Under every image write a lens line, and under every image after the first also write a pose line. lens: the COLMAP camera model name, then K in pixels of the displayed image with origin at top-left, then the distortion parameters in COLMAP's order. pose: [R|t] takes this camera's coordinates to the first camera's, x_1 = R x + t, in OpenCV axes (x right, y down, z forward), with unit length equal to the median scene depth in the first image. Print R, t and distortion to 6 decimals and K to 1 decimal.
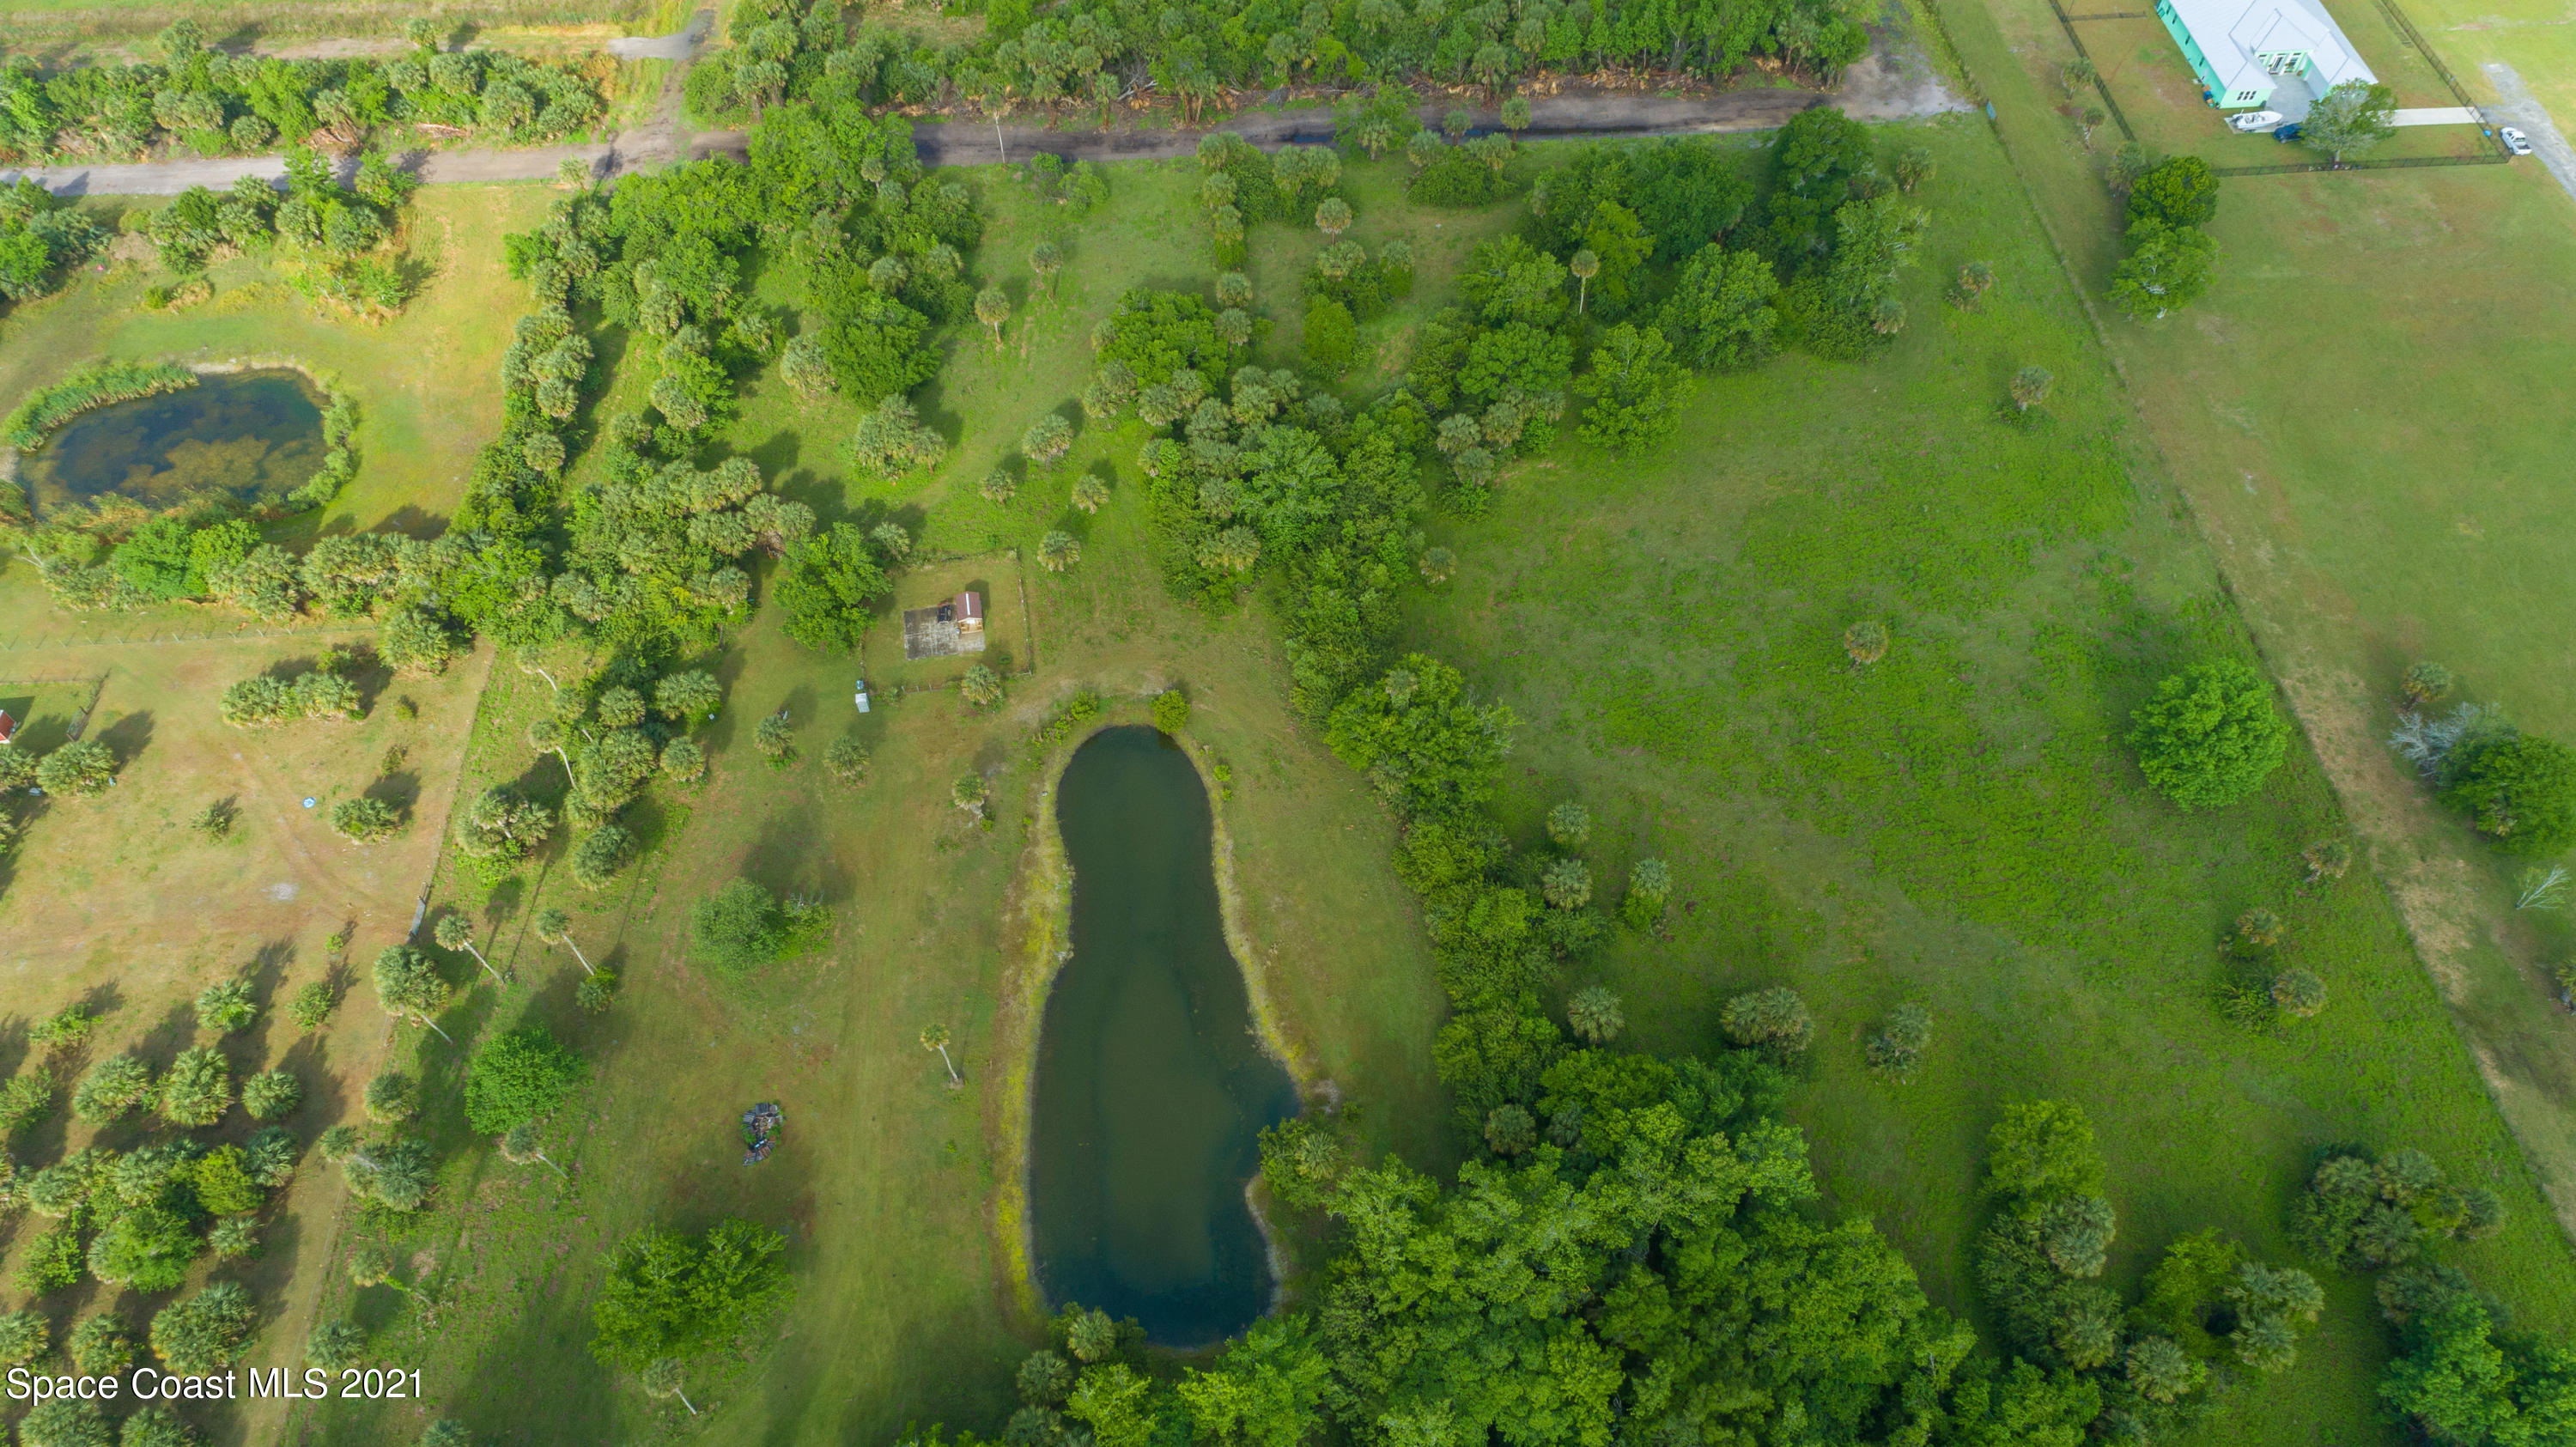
lens RADIAL K [[1741.0, 0, 1288.0], [0, 1741.0, 723.5], [0, 0, 1]] dist [0.022089, 0.006892]
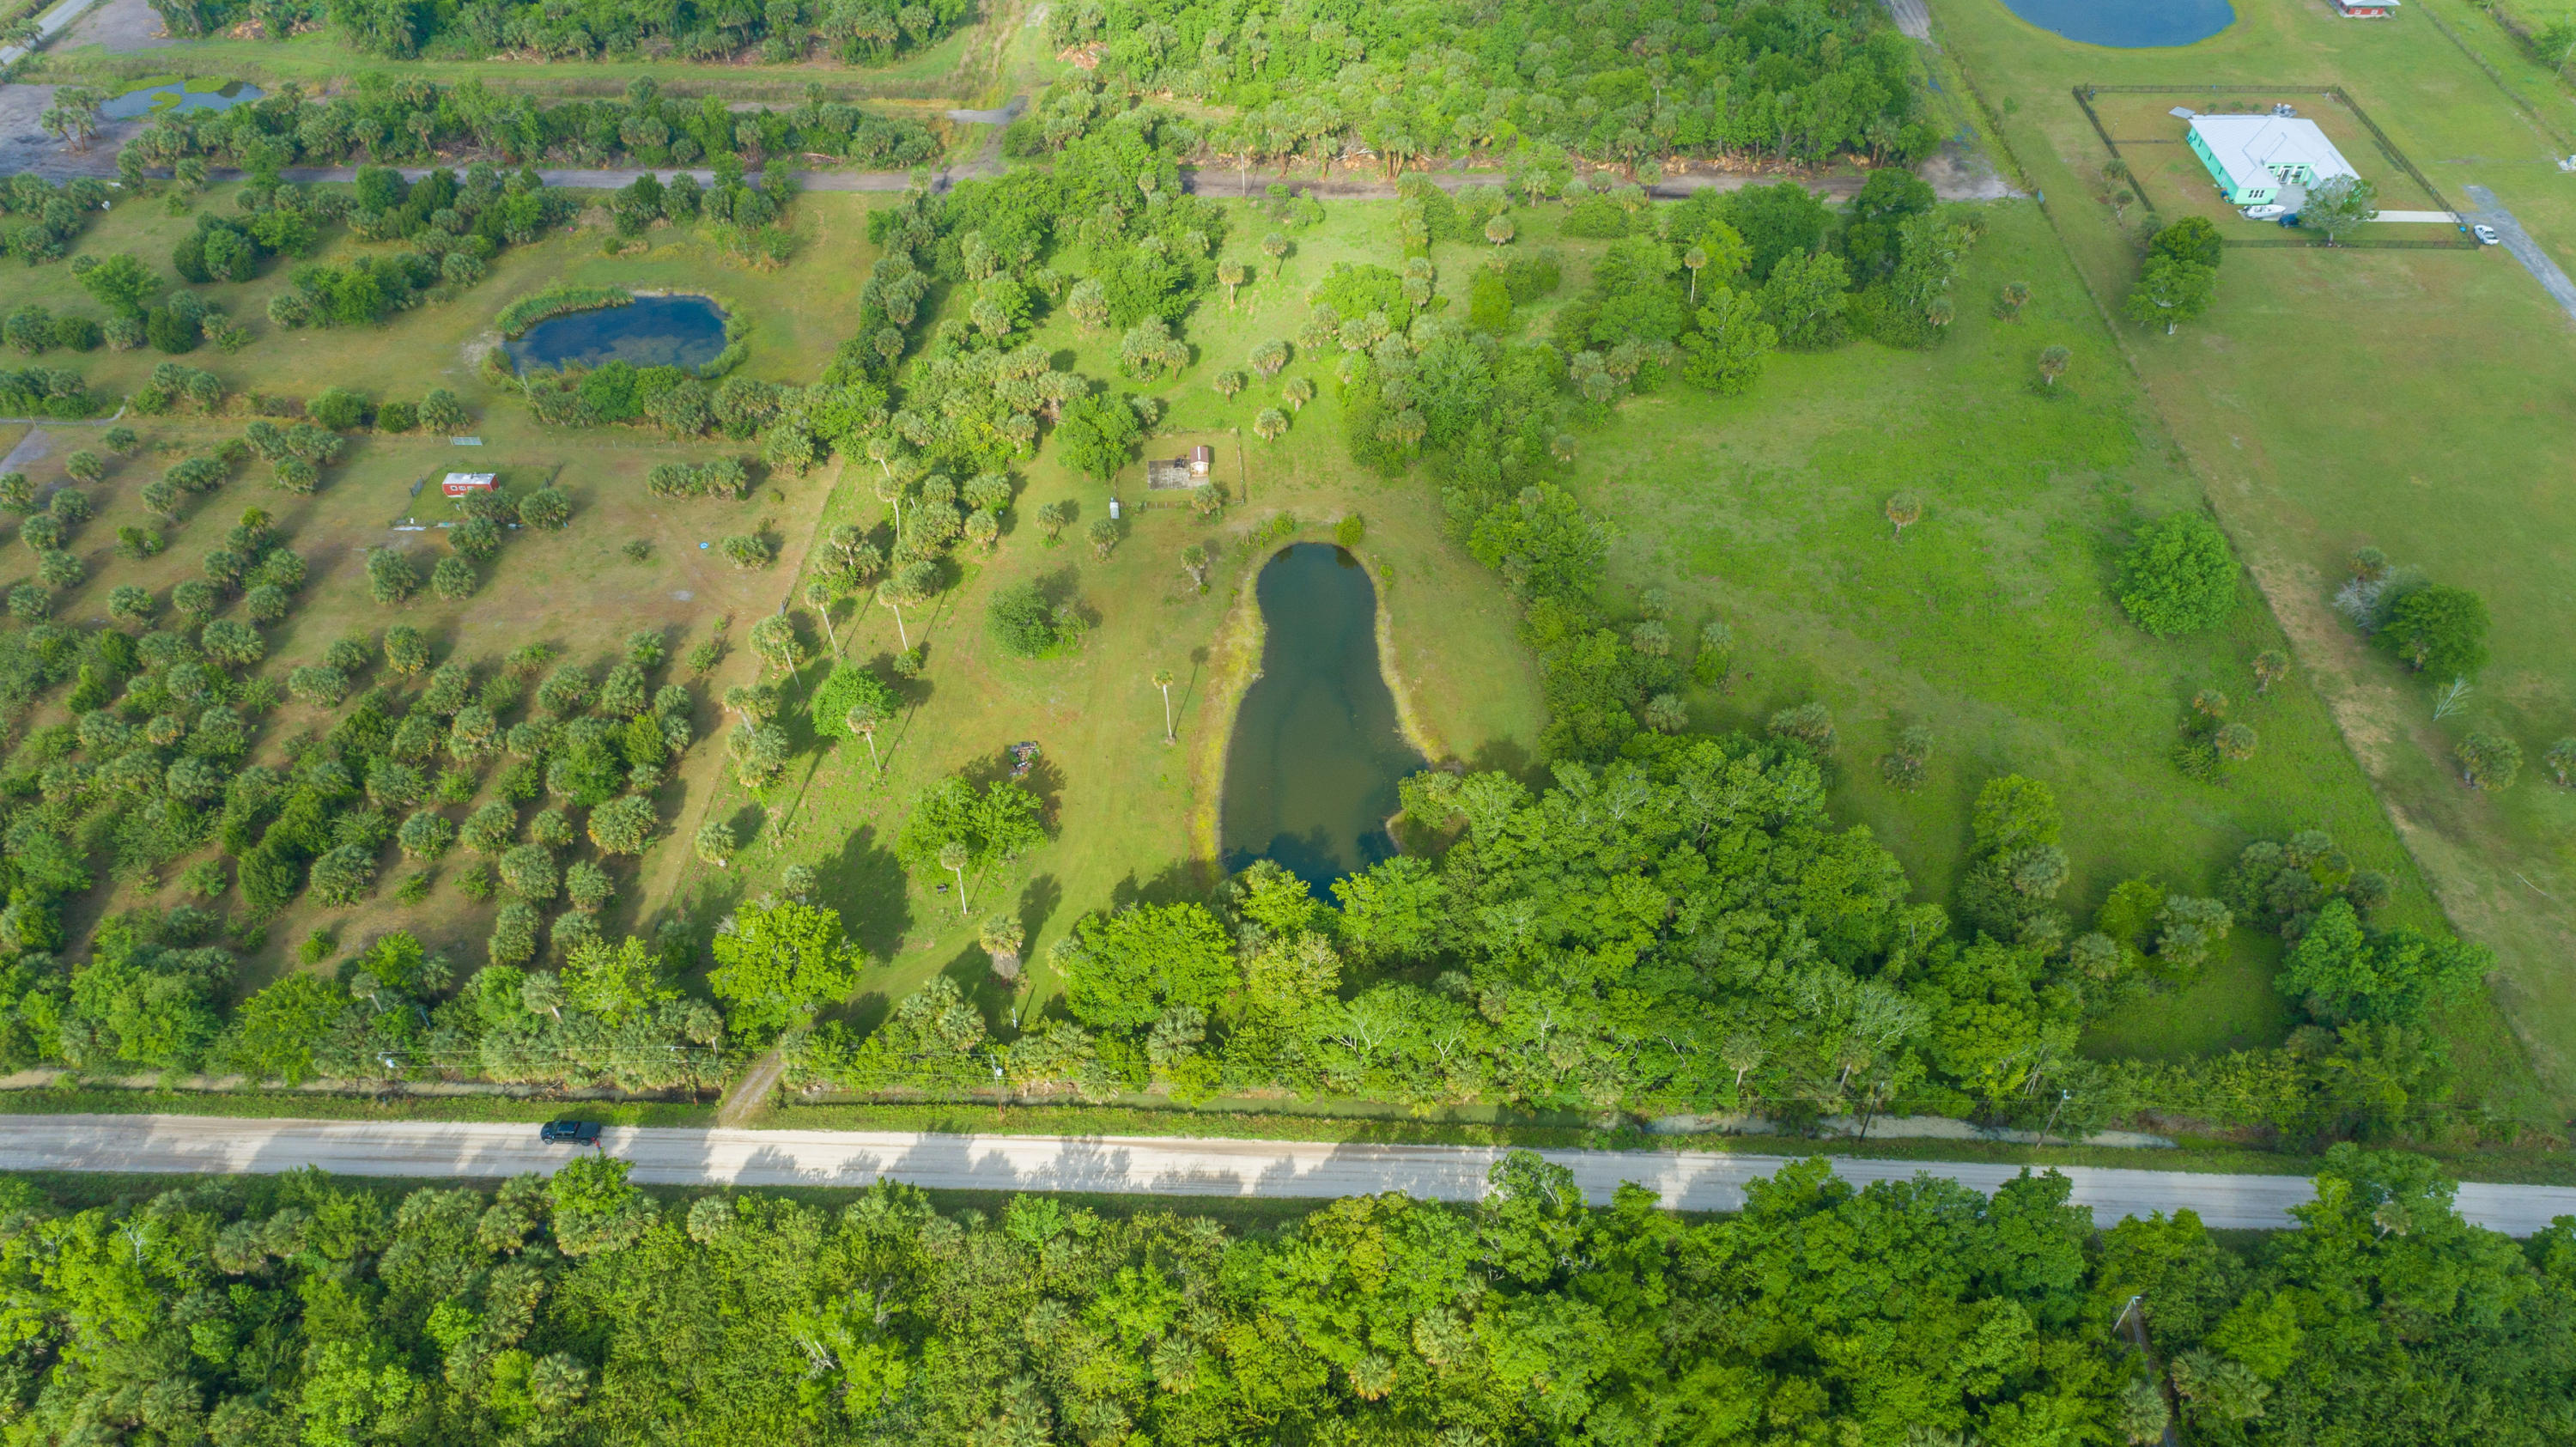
lens RADIAL K [[1741.0, 0, 1288.0], [0, 1741.0, 723.5], [0, 0, 1]] dist [0.022089, 0.006892]
pose [[0.994004, 0.068900, -0.084903, 0.006705], [-0.082495, 0.982203, -0.168737, 0.345371], [0.071765, 0.174730, 0.981998, -0.237819]]
